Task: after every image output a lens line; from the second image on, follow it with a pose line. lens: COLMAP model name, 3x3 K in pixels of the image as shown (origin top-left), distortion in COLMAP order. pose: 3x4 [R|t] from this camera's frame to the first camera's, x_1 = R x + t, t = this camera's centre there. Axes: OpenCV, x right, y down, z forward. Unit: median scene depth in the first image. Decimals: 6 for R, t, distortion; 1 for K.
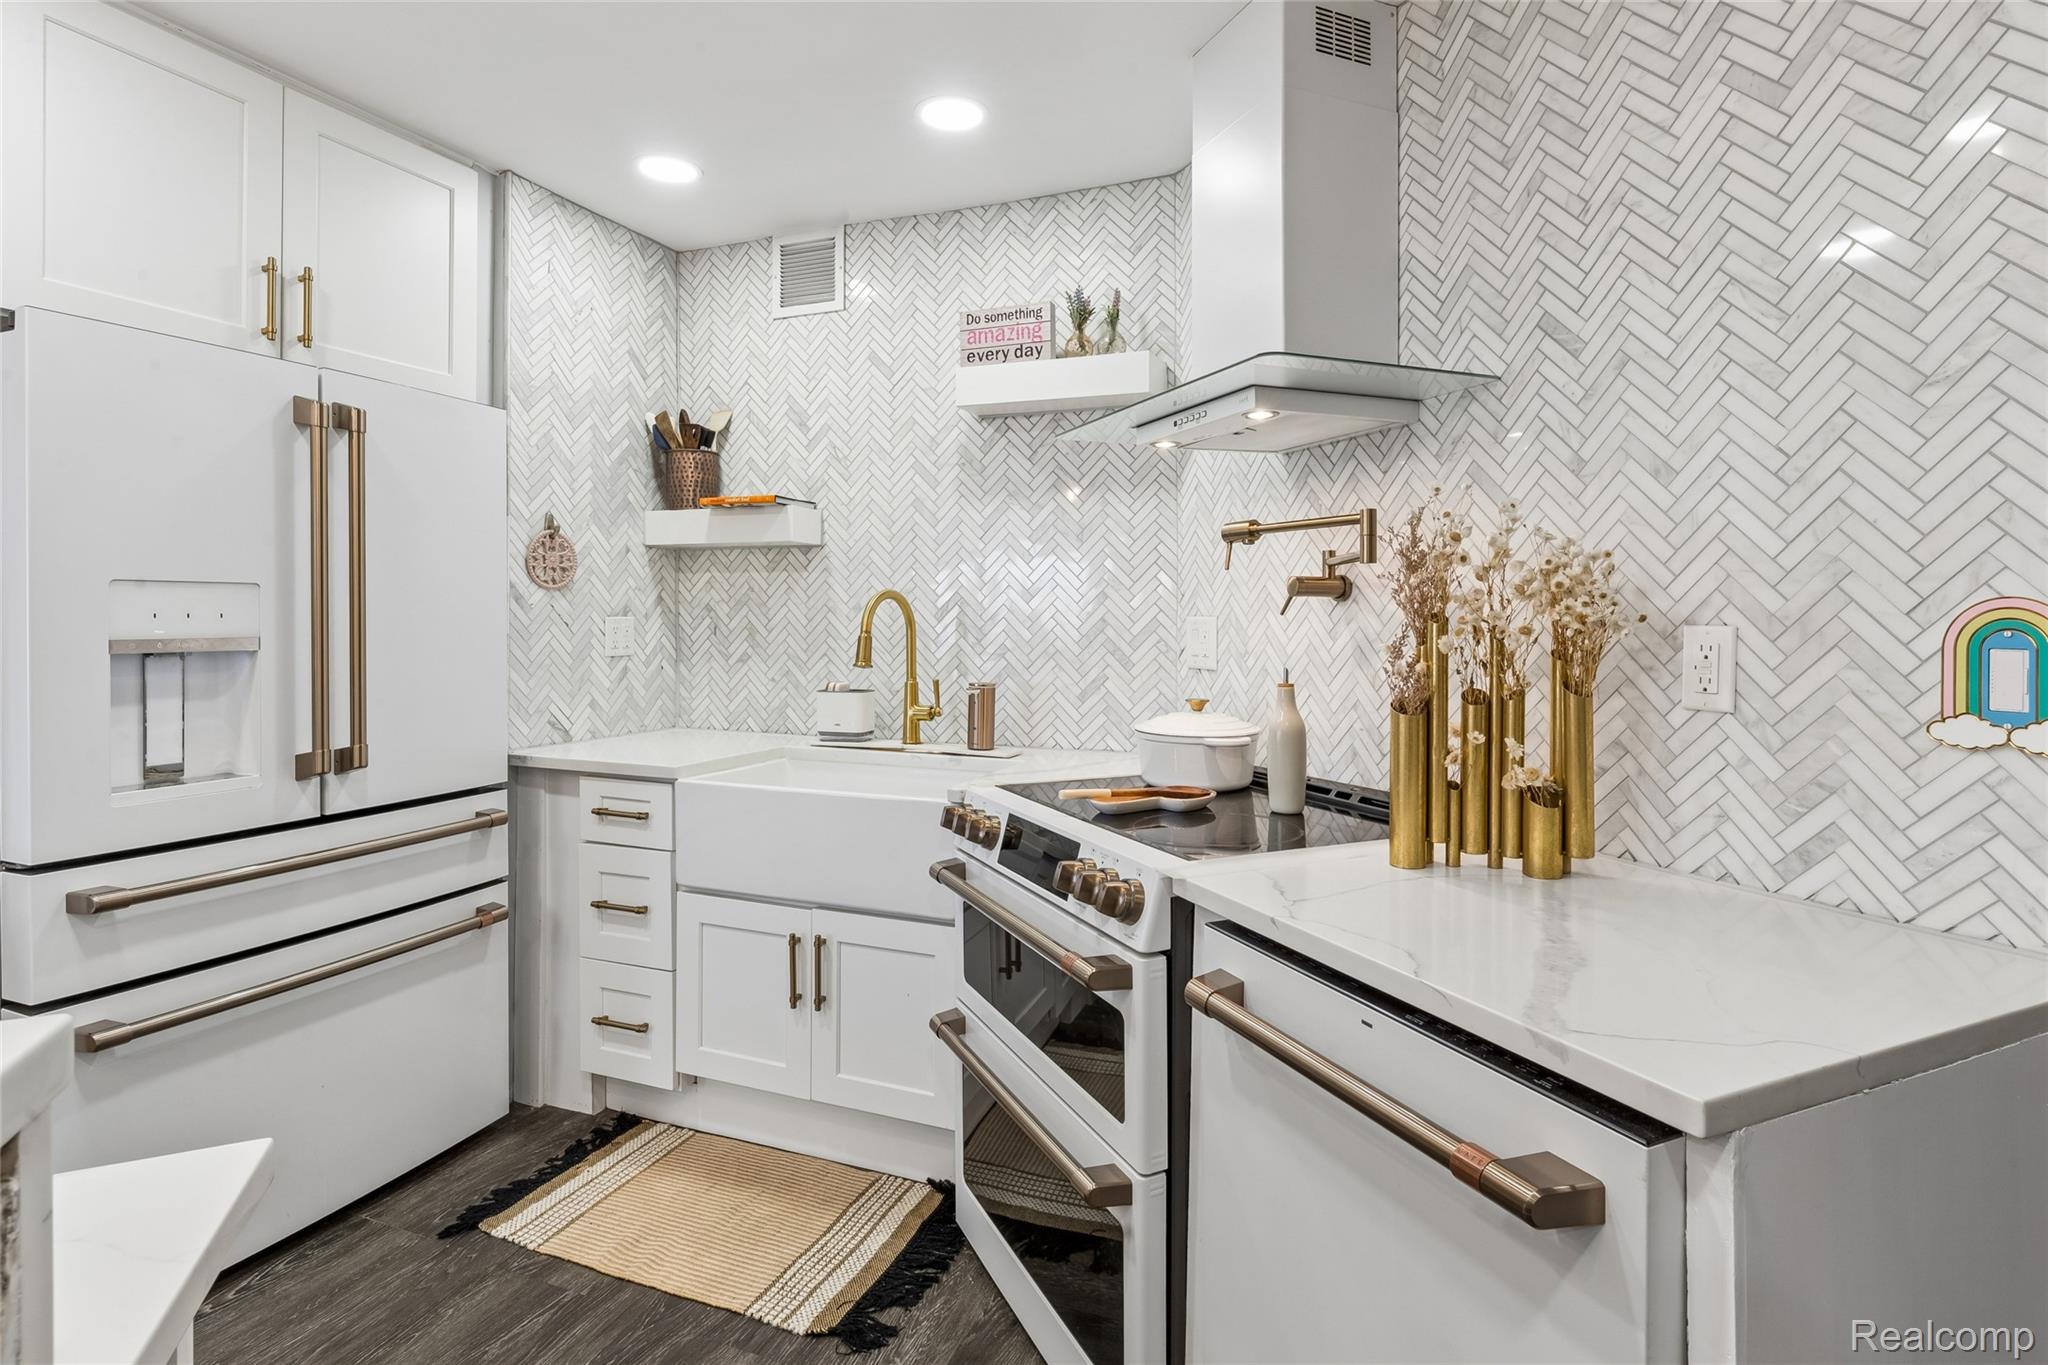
lens RADIAL K [[1017.7, 0, 1031.3], [0, 1017.7, 624.2], [0, 0, 1]] dist [-0.002279, 0.000741]
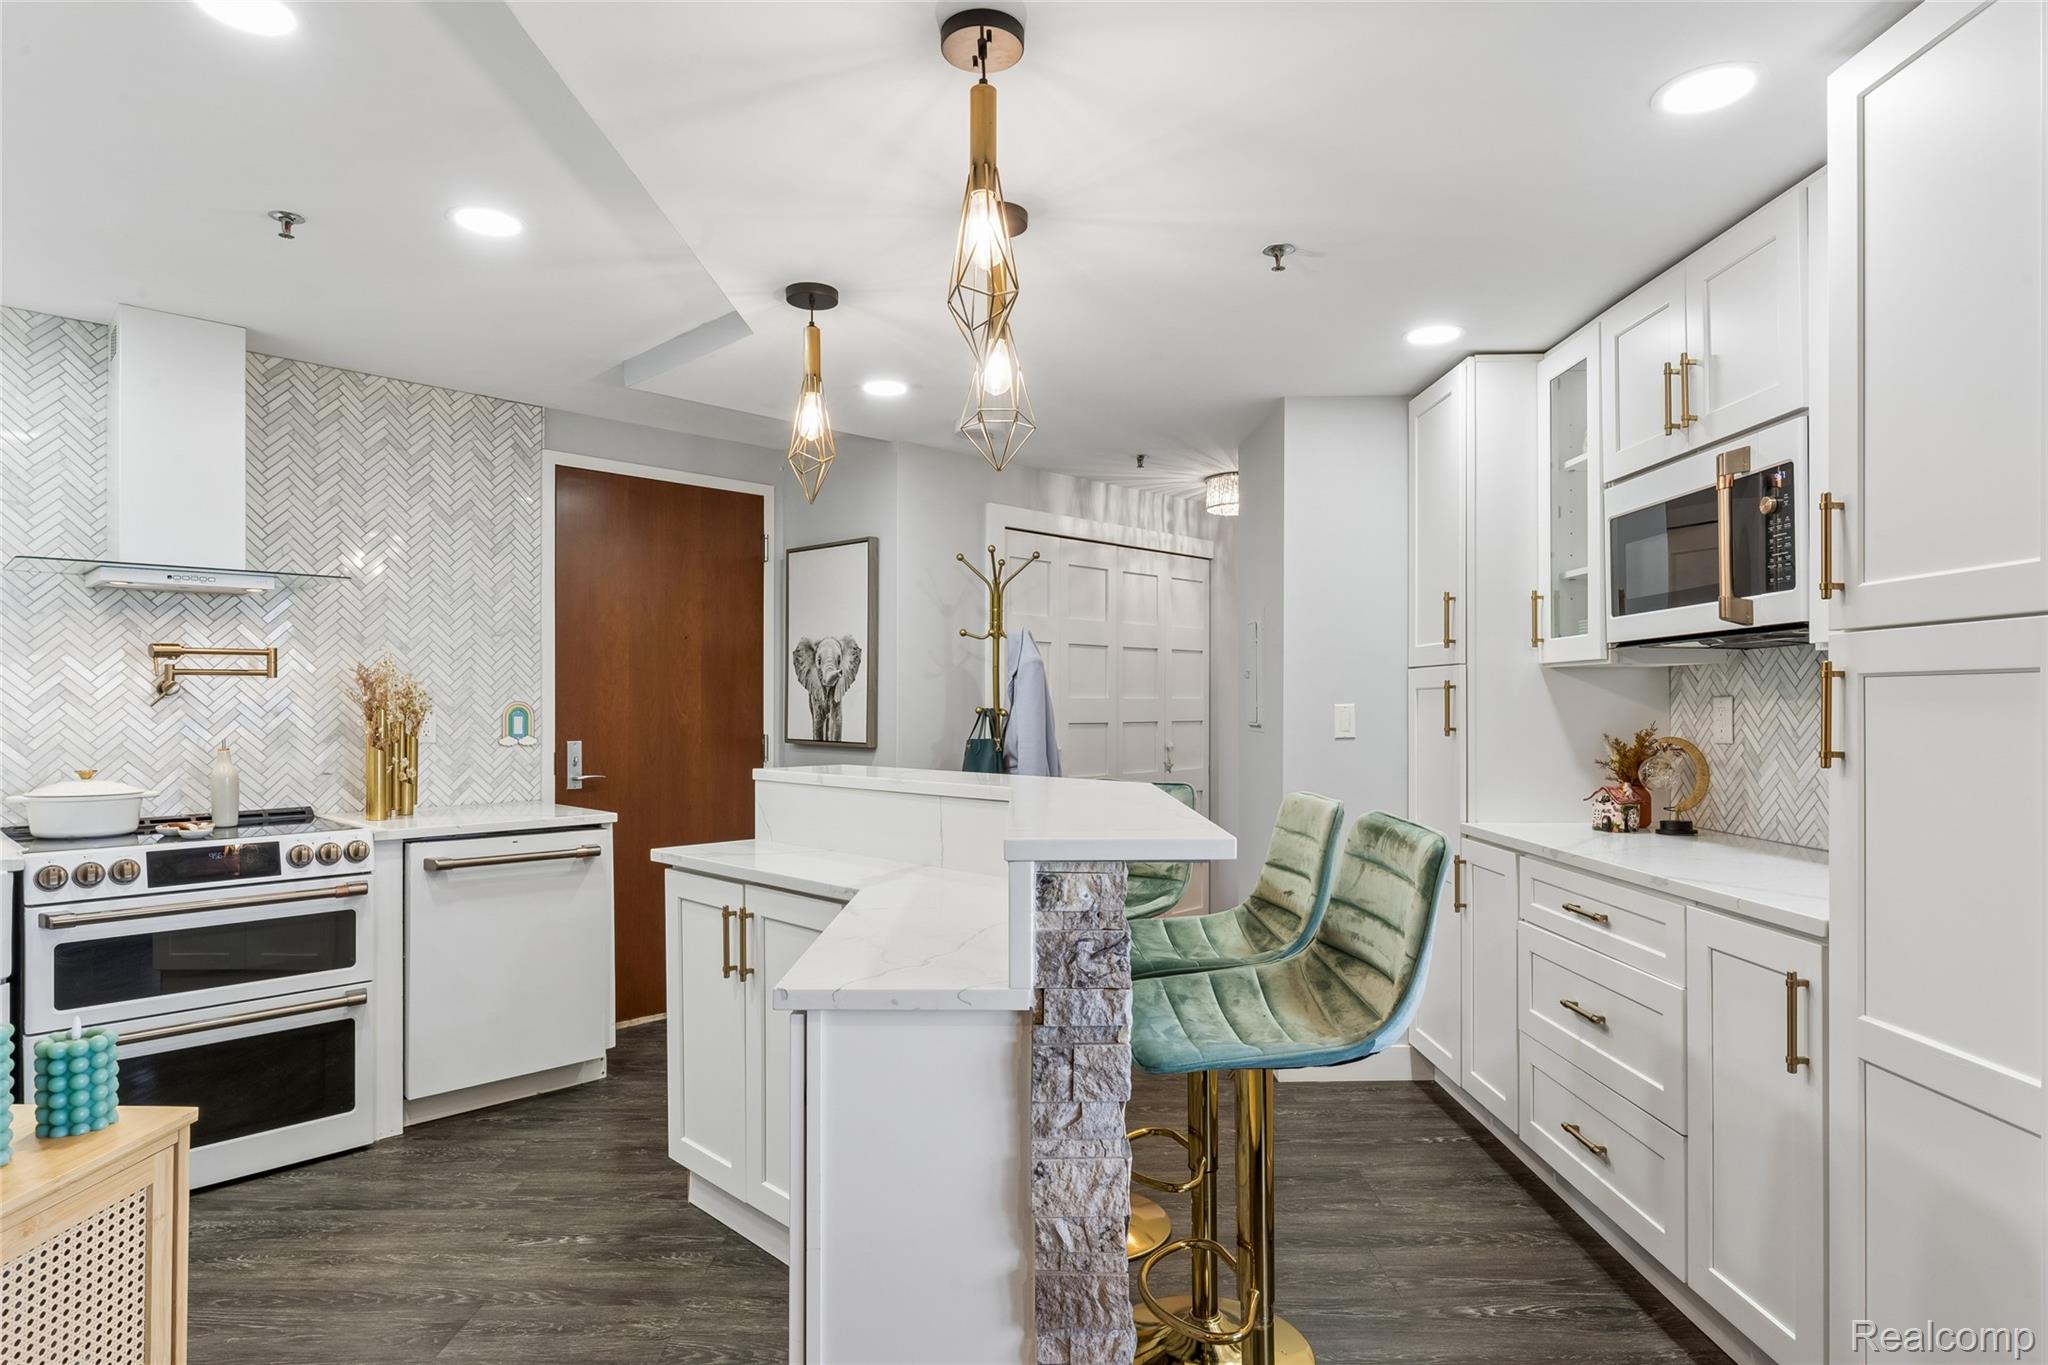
lens RADIAL K [[1138.7, 0, 1025.6], [0, 1138.7, 700.5], [0, 0, 1]] dist [0.002027, 0.001067]
pose [[-0.367732, 0.001818, 0.929930, -1.357635], [0.005571, 0.999984, 0.000248, -0.008441], [-0.929915, 0.005272, -0.367736, 0.334110]]
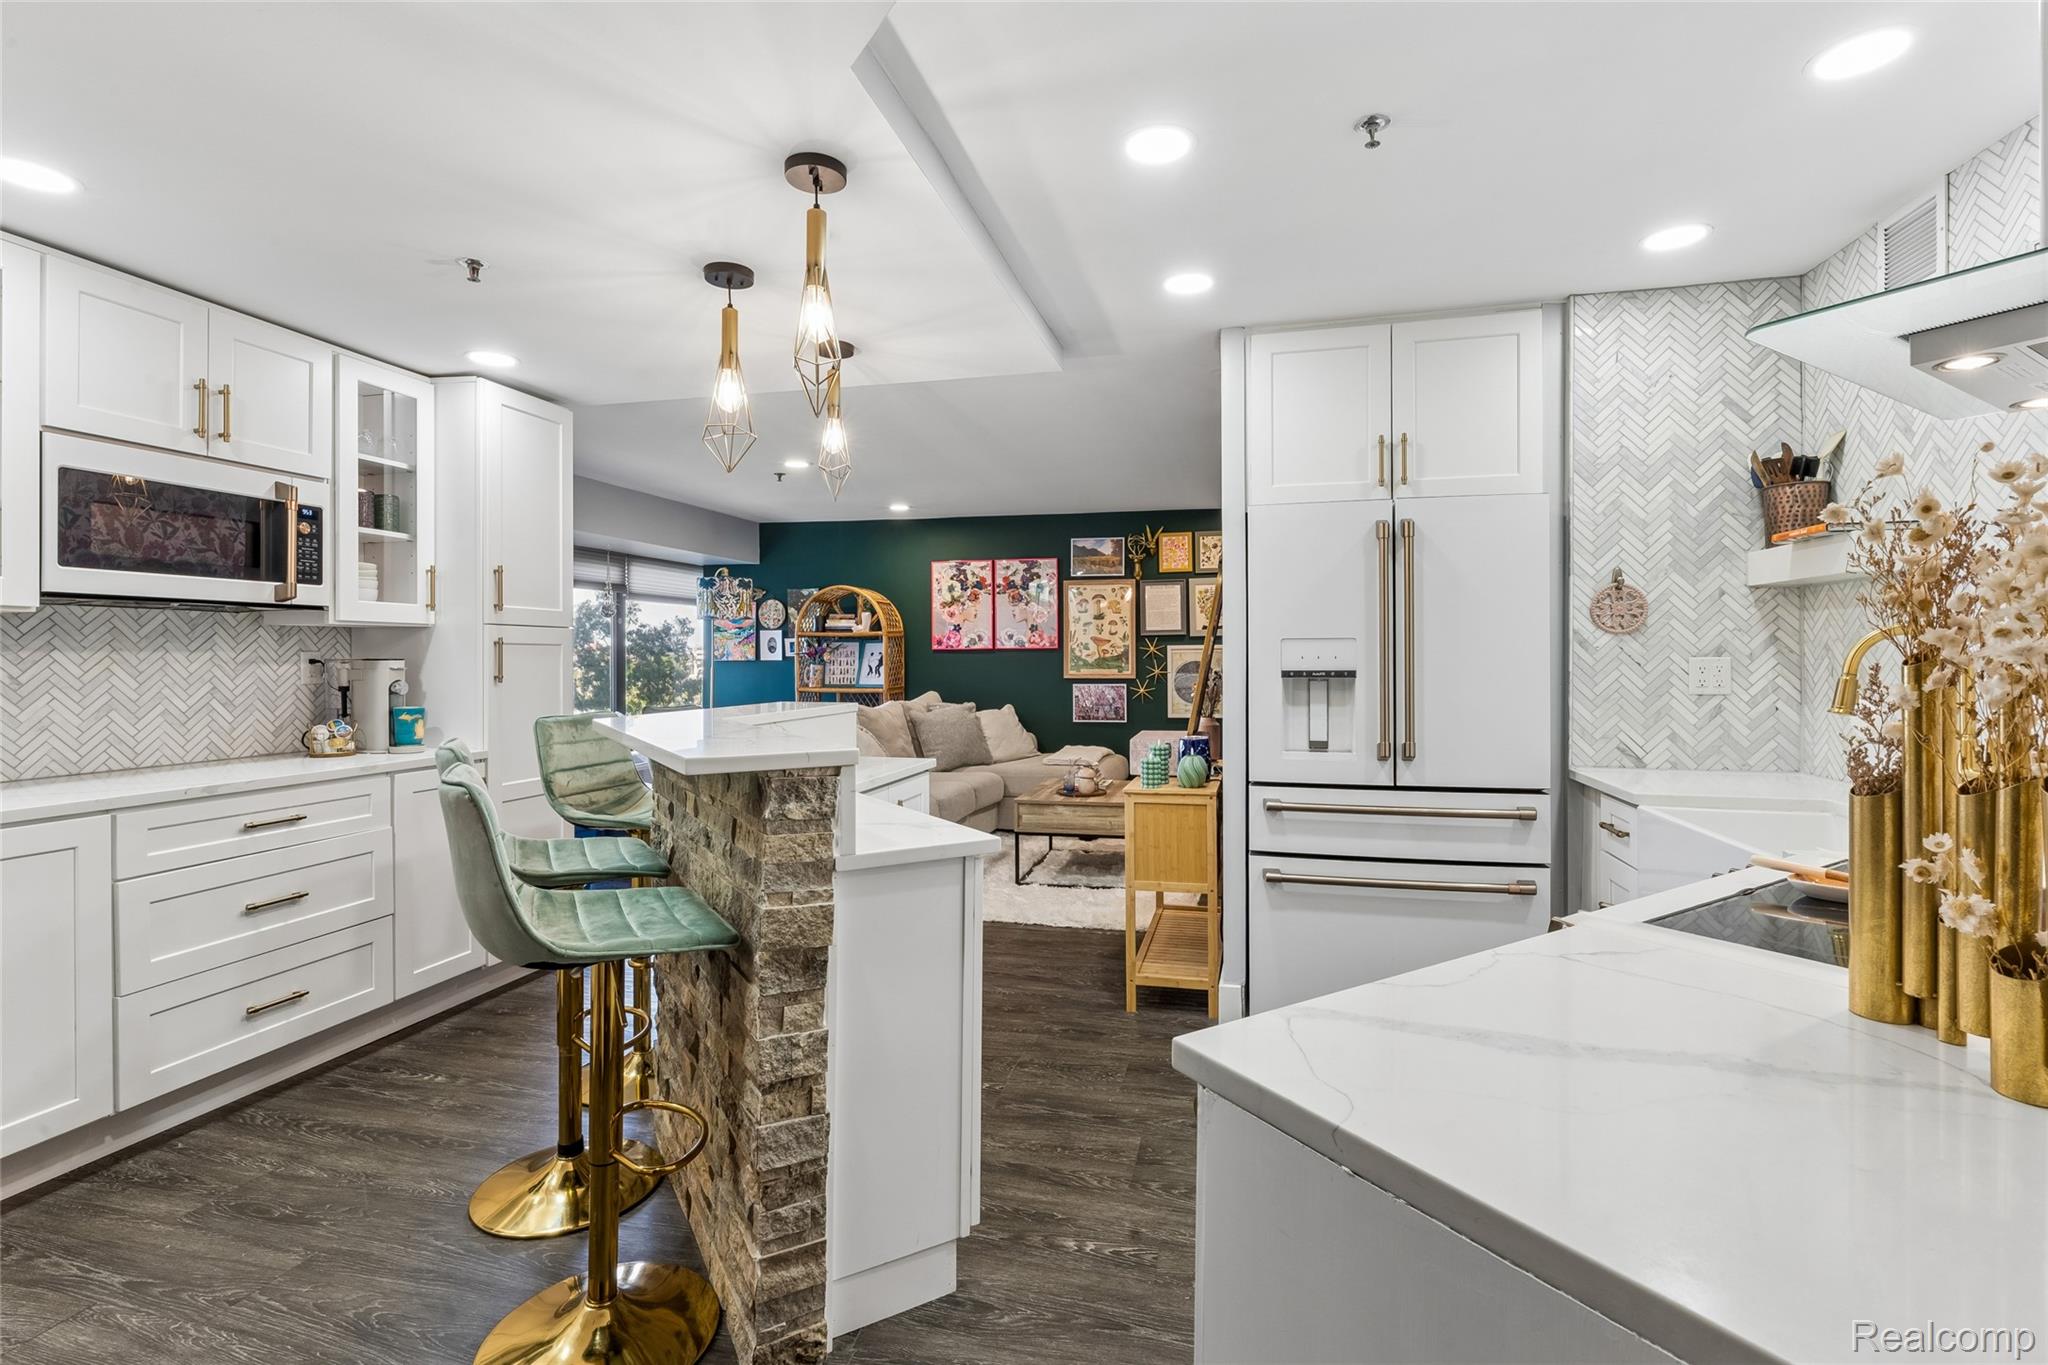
lens RADIAL K [[932.5, 0, 1025.5], [0, 932.5, 656.0], [0, 0, 1]] dist [-0.000579, 0.000743]
pose [[0.140785, -0.004254, -0.990031, 0.473402], [-0.004956, 0.999975, -0.005002, -0.000230], [0.990028, 0.005611, 0.140761, 0.175995]]
